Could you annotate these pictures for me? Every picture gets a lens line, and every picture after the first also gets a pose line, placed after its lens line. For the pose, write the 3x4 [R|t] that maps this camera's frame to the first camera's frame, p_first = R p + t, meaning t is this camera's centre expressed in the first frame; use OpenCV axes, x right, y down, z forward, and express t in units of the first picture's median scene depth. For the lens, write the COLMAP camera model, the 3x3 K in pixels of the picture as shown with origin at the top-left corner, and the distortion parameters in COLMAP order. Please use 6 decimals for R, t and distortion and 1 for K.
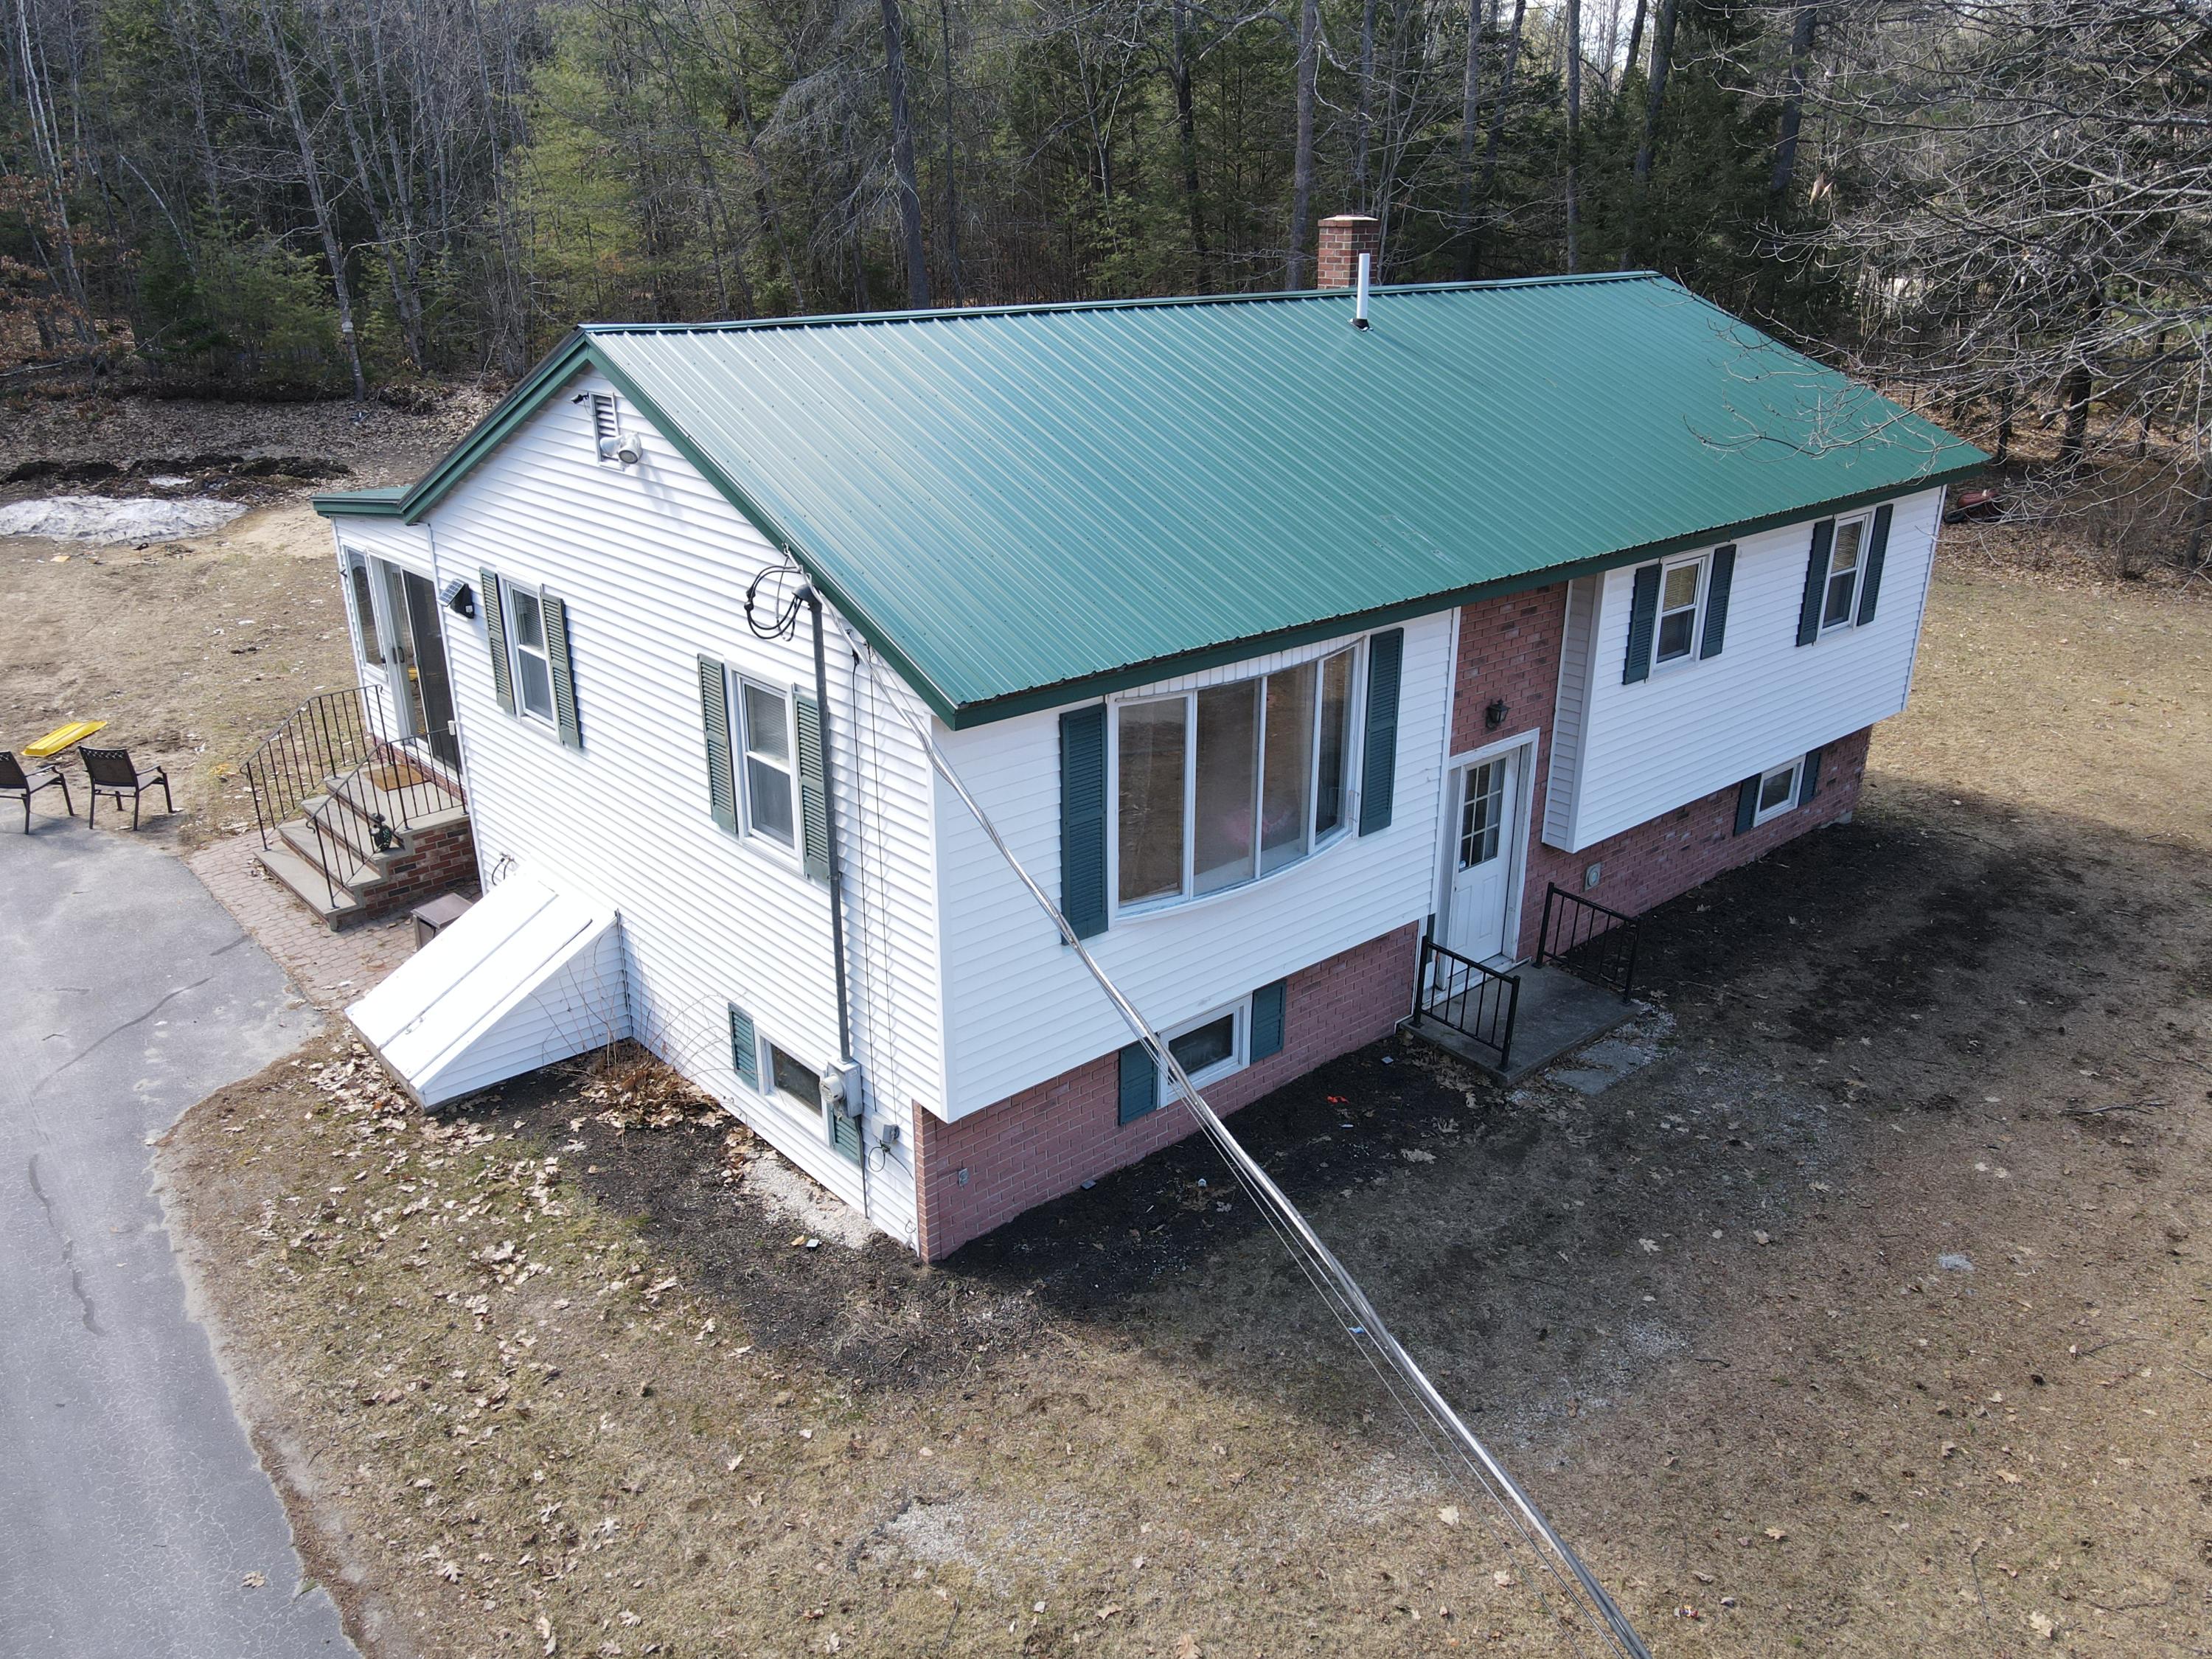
lens RADIAL K [[1608.4, 0, 1106.0], [0, 1608.4, 829.5], [0, 0, 1]] dist [0.012940, 0.004239]
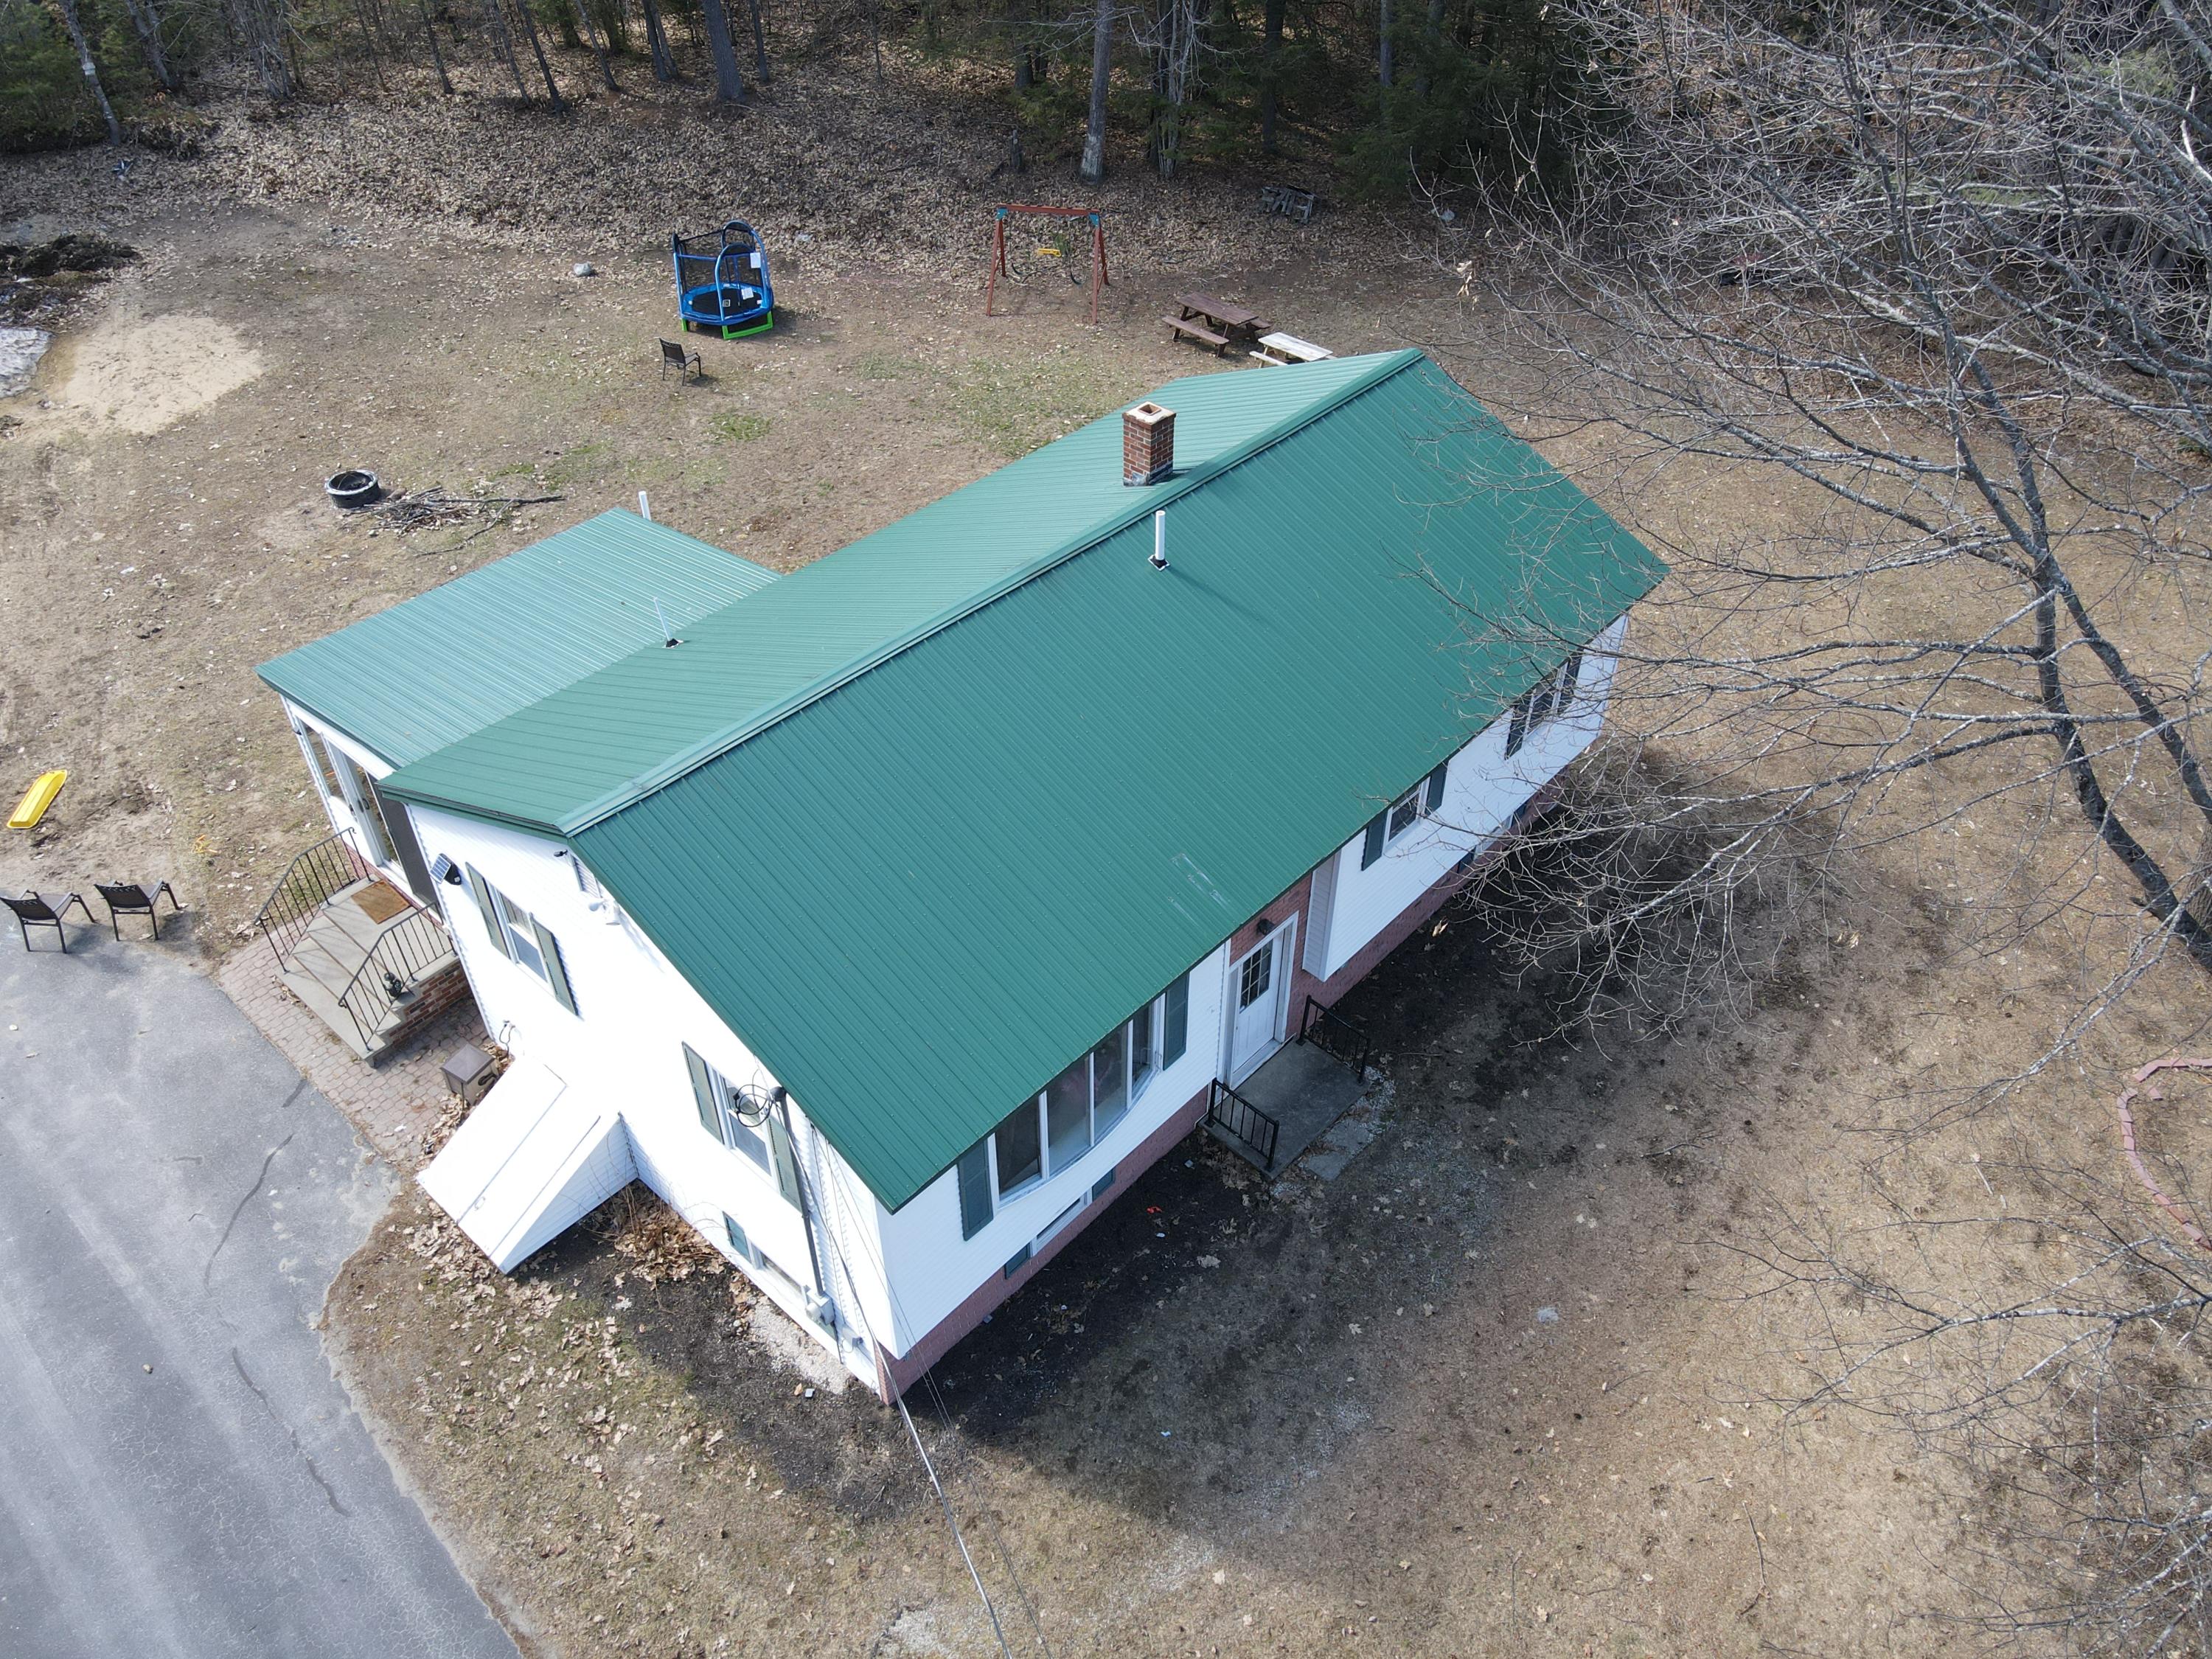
lens RADIAL K [[1602.9, 0, 1106.0], [0, 1602.9, 829.5], [0, 0, 1]] dist [0.007920, 0.008747]
pose [[0.994076, -0.068246, 0.084590, 0.003051], [0.036935, 0.944086, 0.327625, -0.696445], [-0.102219, -0.322560, 0.941013, -0.262084]]
